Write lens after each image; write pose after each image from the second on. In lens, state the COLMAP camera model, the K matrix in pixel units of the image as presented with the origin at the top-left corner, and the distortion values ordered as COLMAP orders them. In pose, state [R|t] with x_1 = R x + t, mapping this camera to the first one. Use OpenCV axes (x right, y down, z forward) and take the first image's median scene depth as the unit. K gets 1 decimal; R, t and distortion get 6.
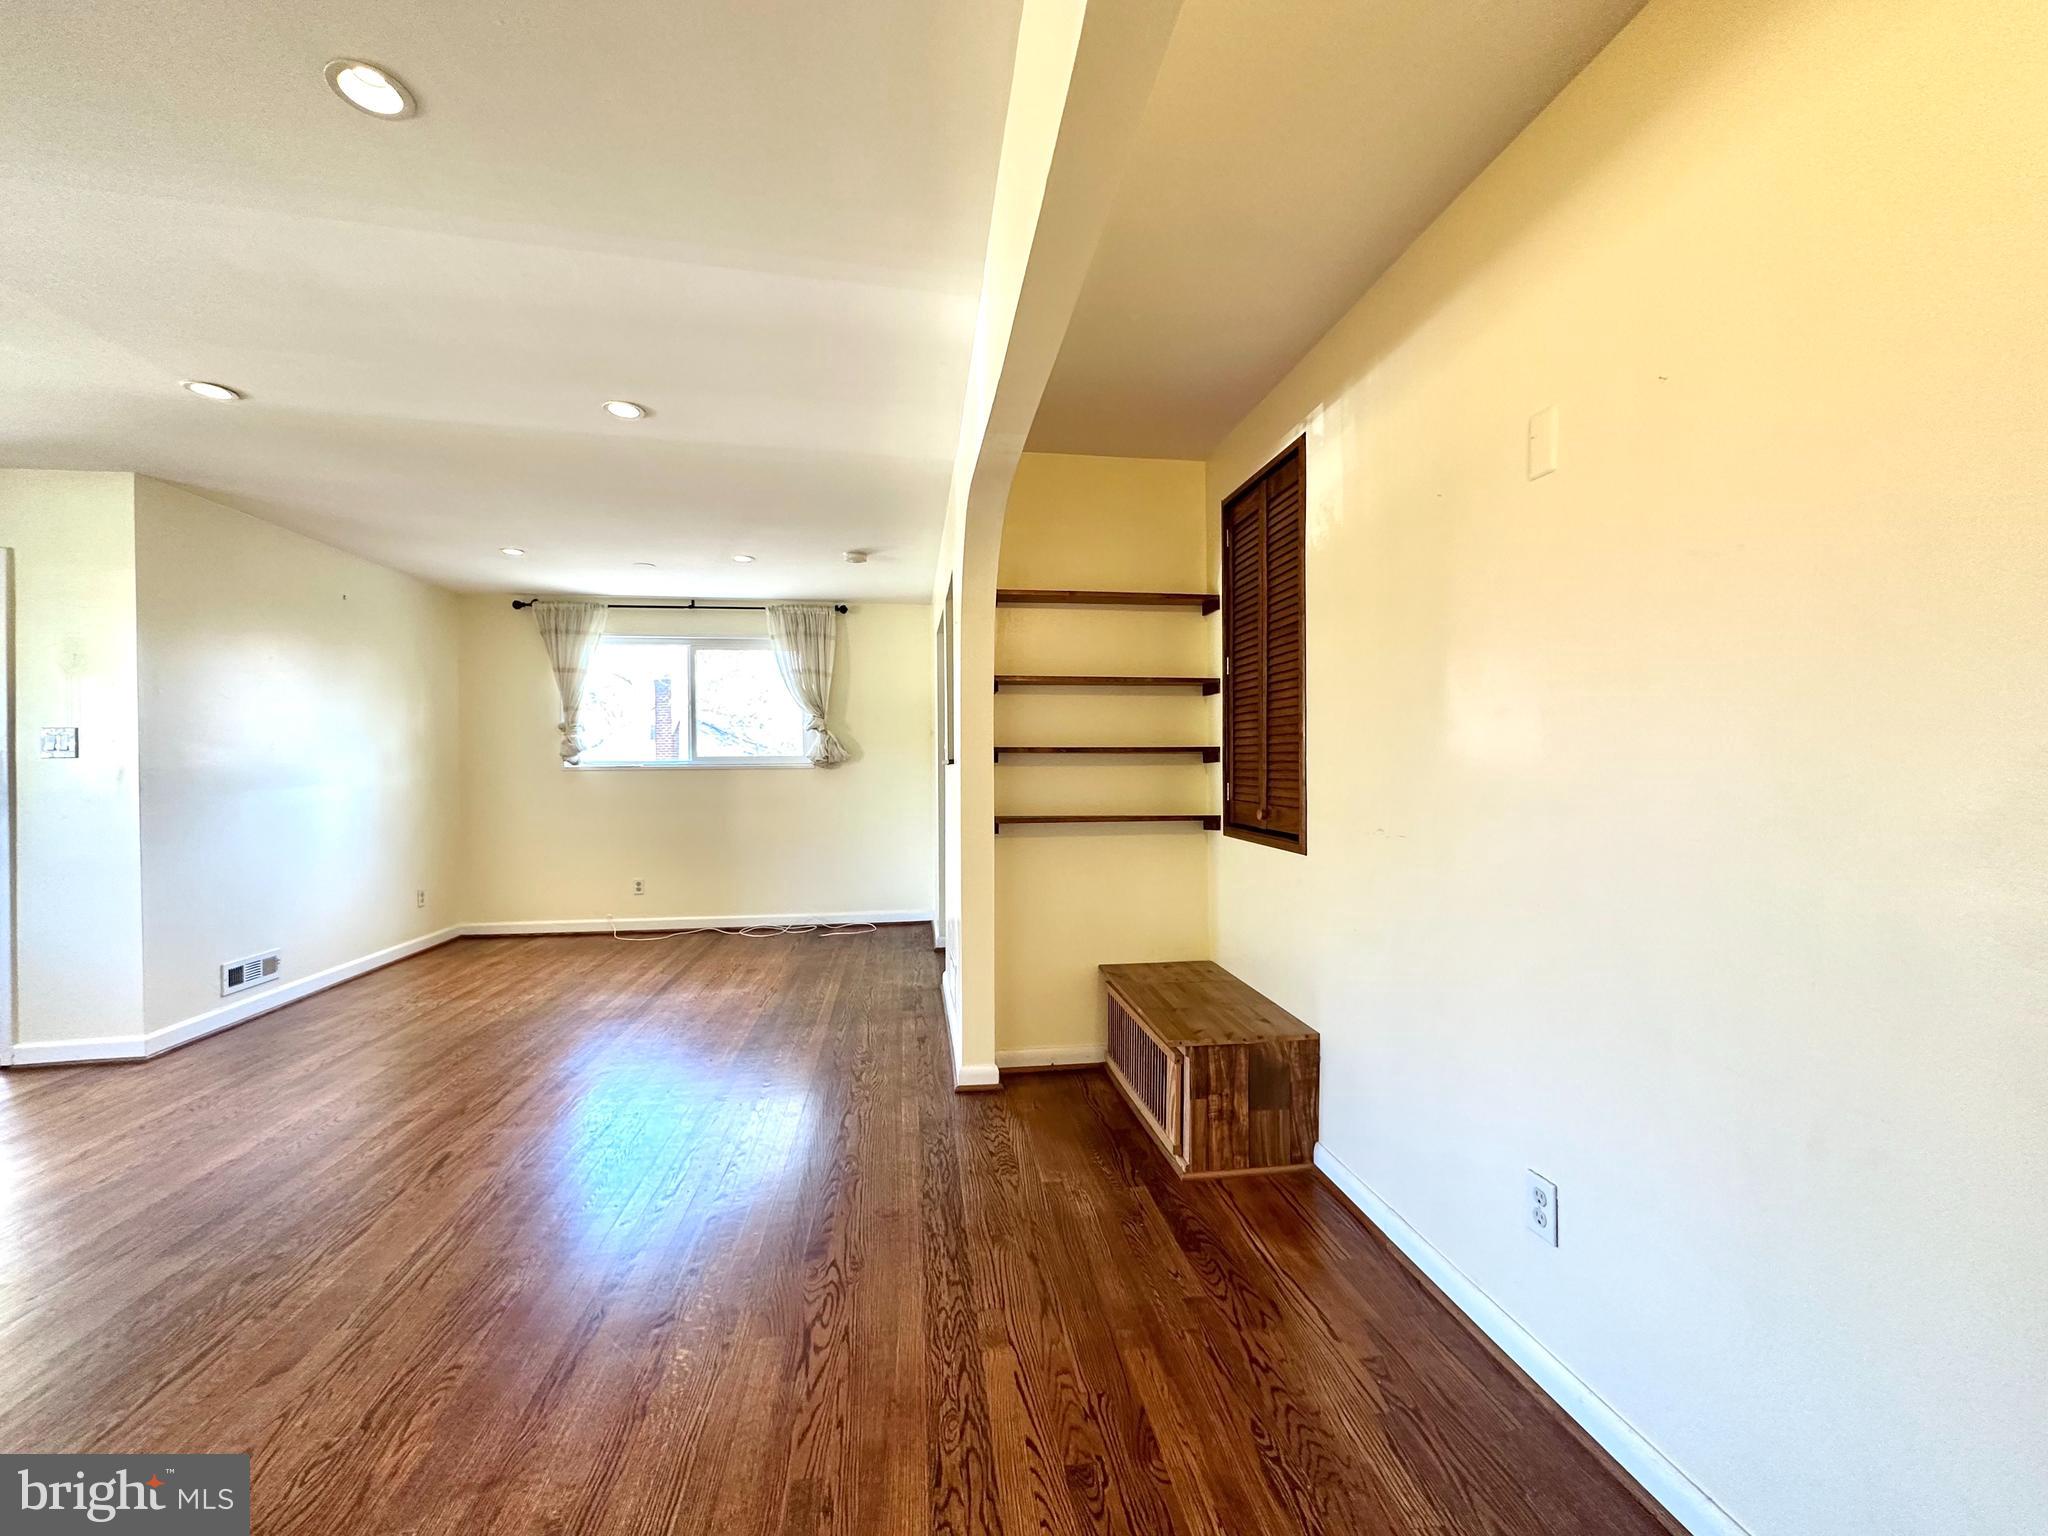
lens RADIAL K [[815.4, 0, 1021.6], [0, 815.4, 768.5], [0, 0, 1]] dist [-0.001680, 0.000522]
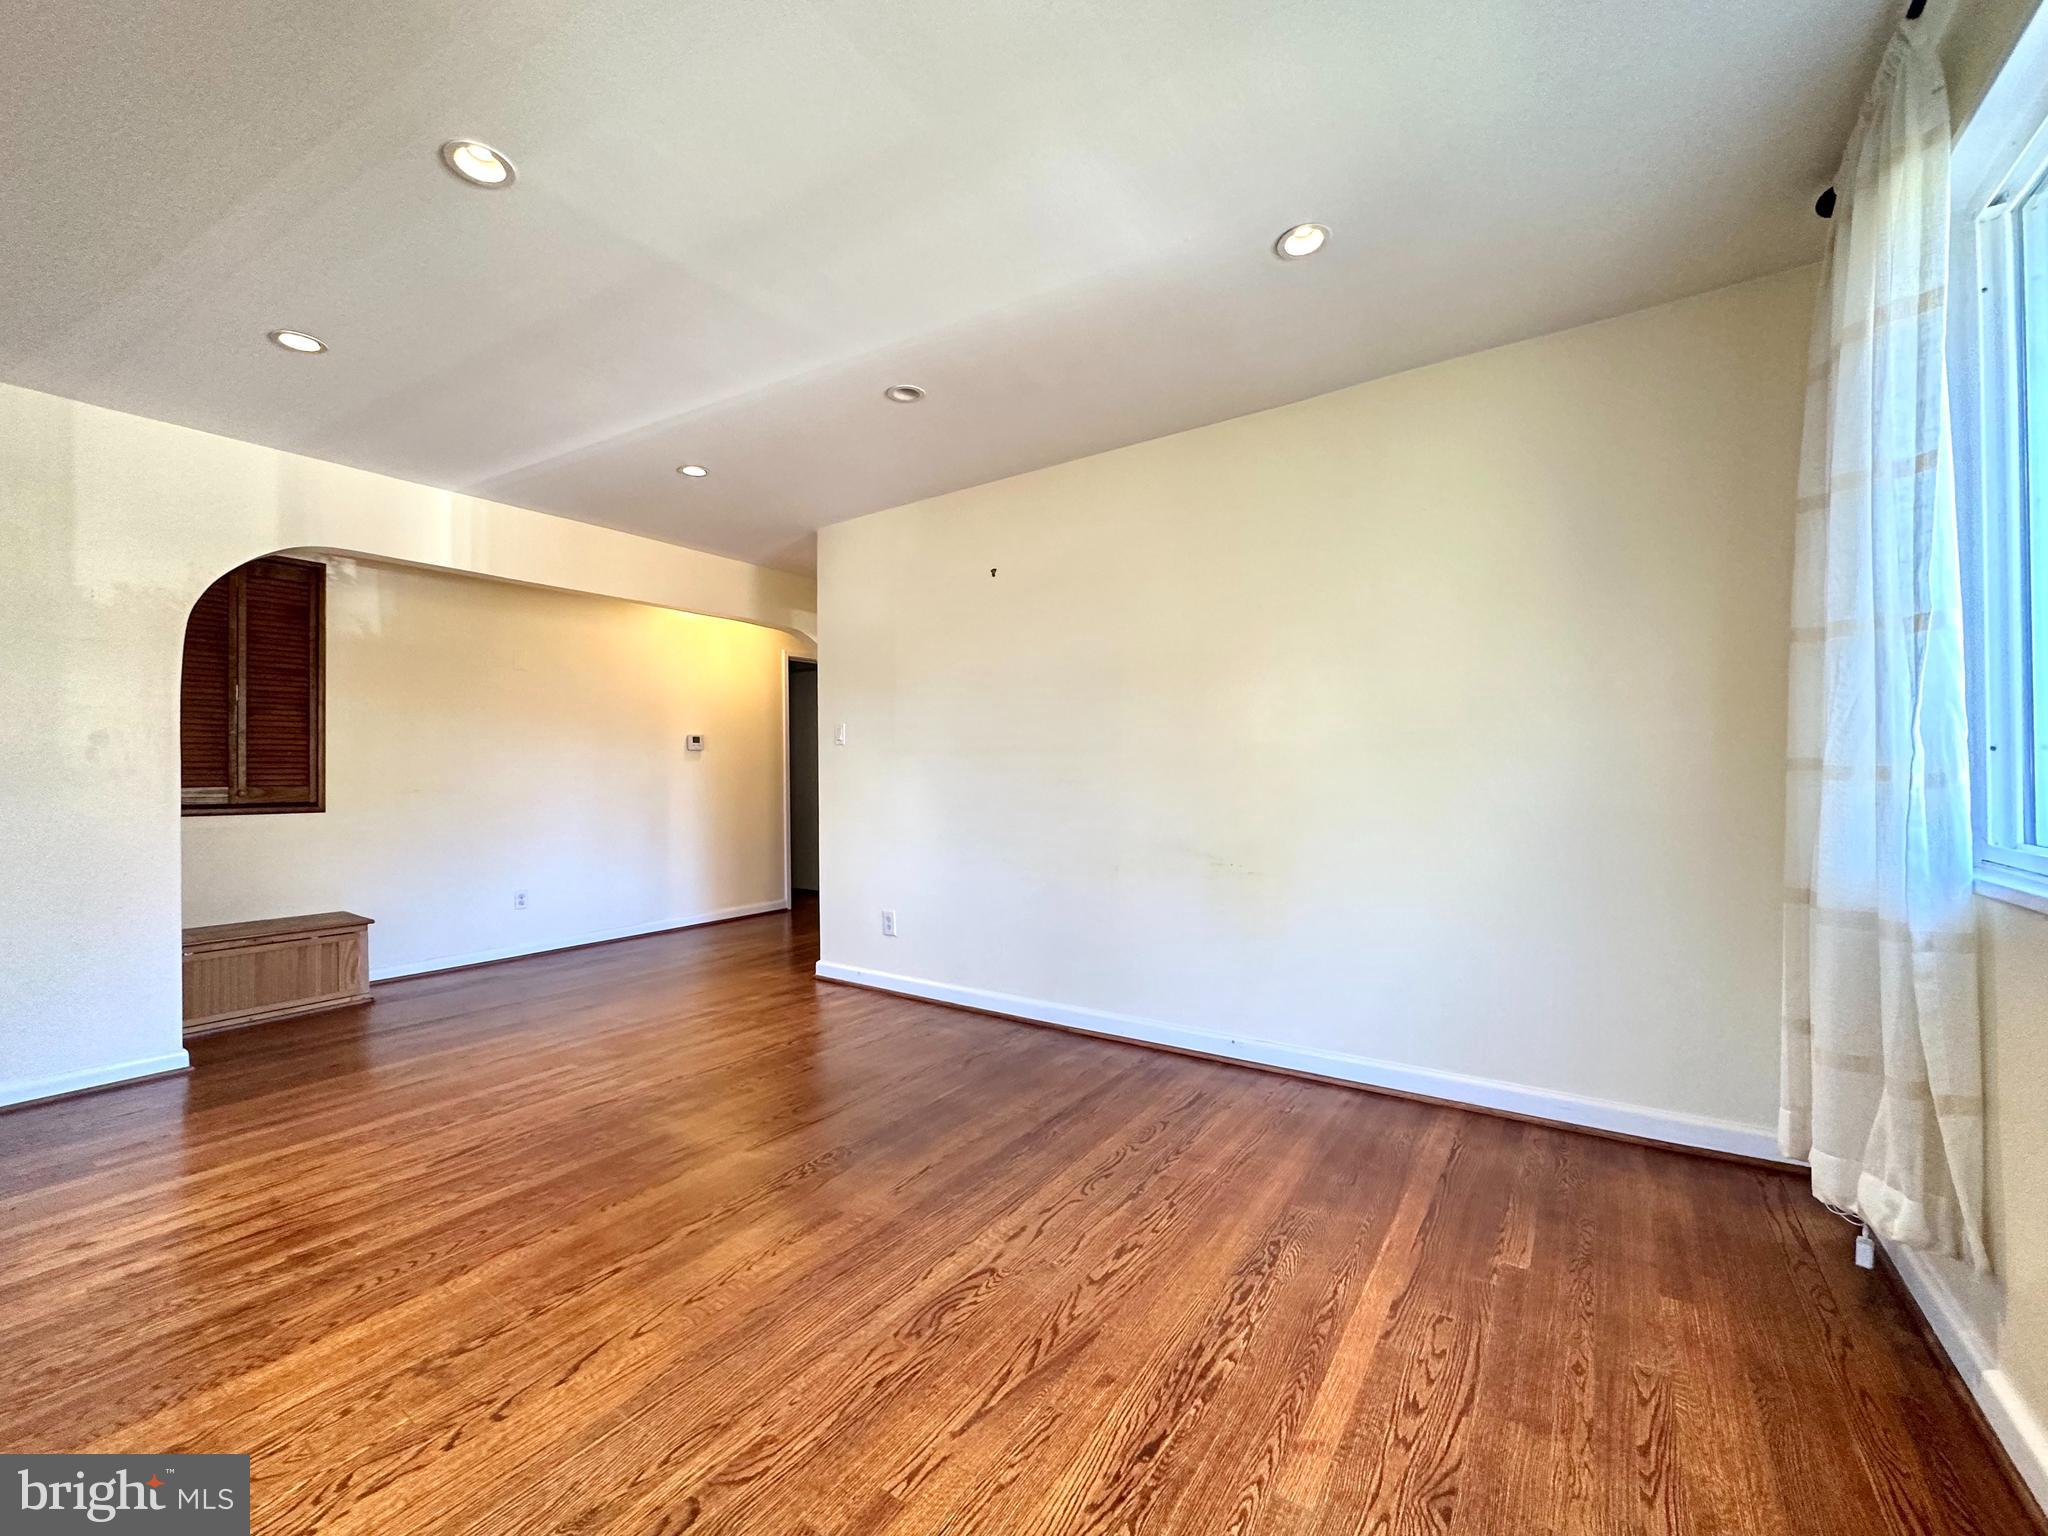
lens RADIAL K [[815.4, 0, 1020.9], [0, 815.4, 775.2], [0, 0, 1]] dist [-0.001680, 0.000522]
pose [[-0.732965, 0.009635, 0.680199, -1.054836], [0.015918, 0.999869, 0.002989, 0.026832], [-0.680081, 0.013019, -0.733022, 0.709055]]
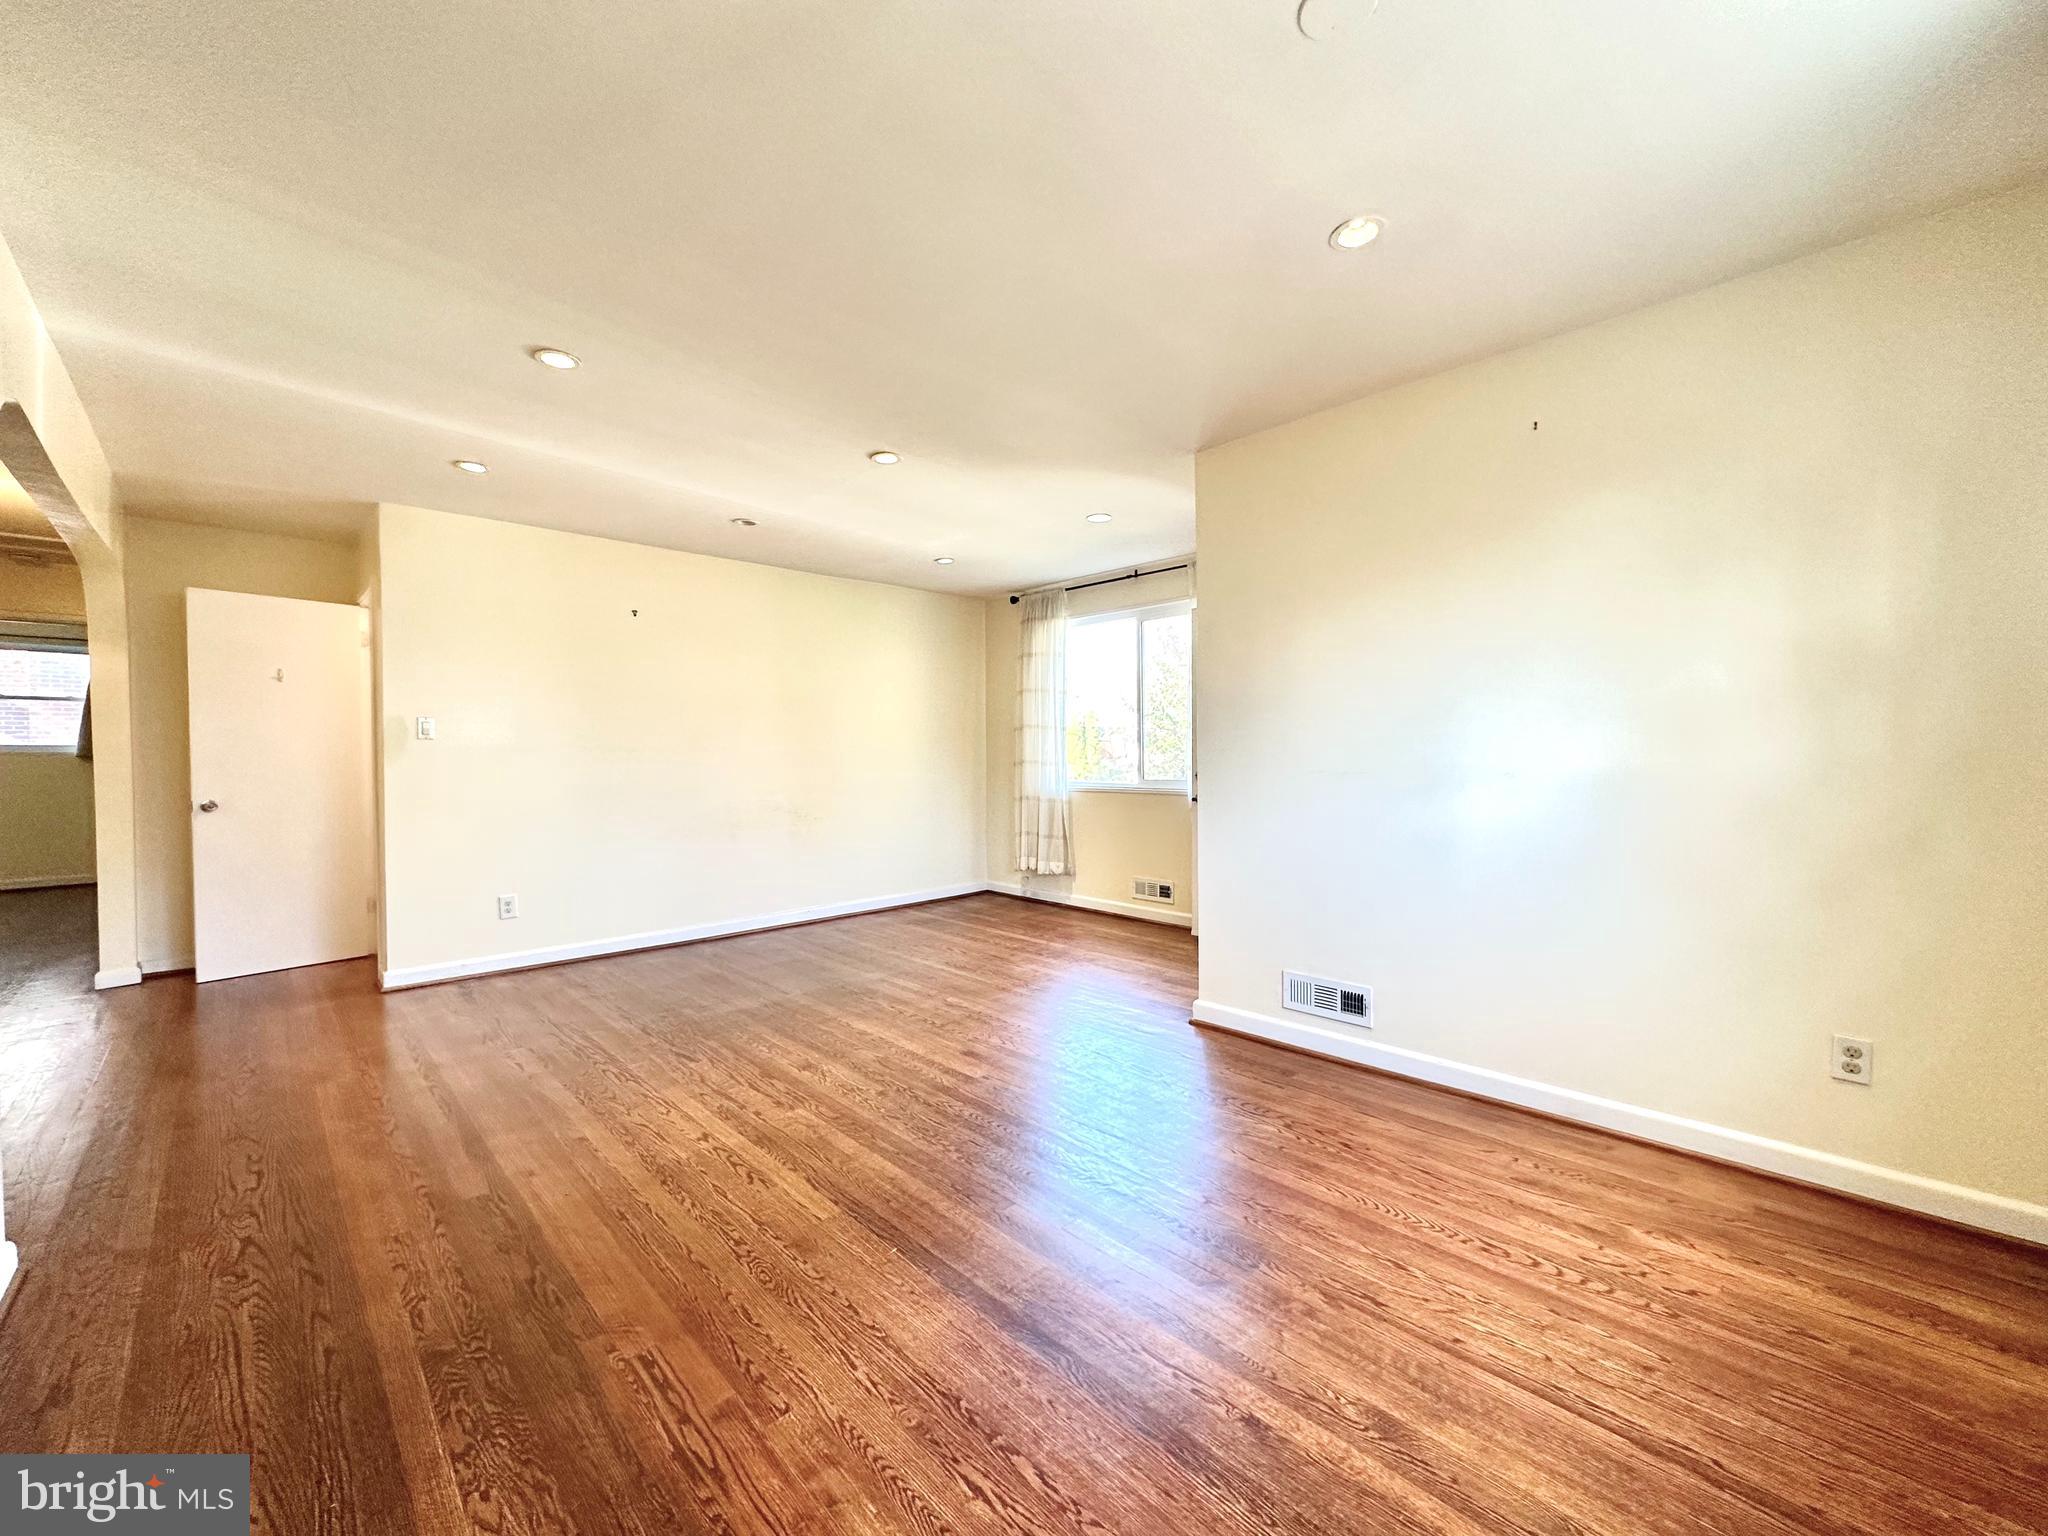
lens RADIAL K [[815.4, 0, 1024.4], [0, 815.4, 766.6], [0, 0, 1]] dist [-0.001680, 0.000522]
pose [[-0.809960, 0.019364, -0.586165, -0.231840], [0.008593, 0.999739, 0.021153, 0.007402], [0.586422, 0.012096, -0.809915, 1.321659]]
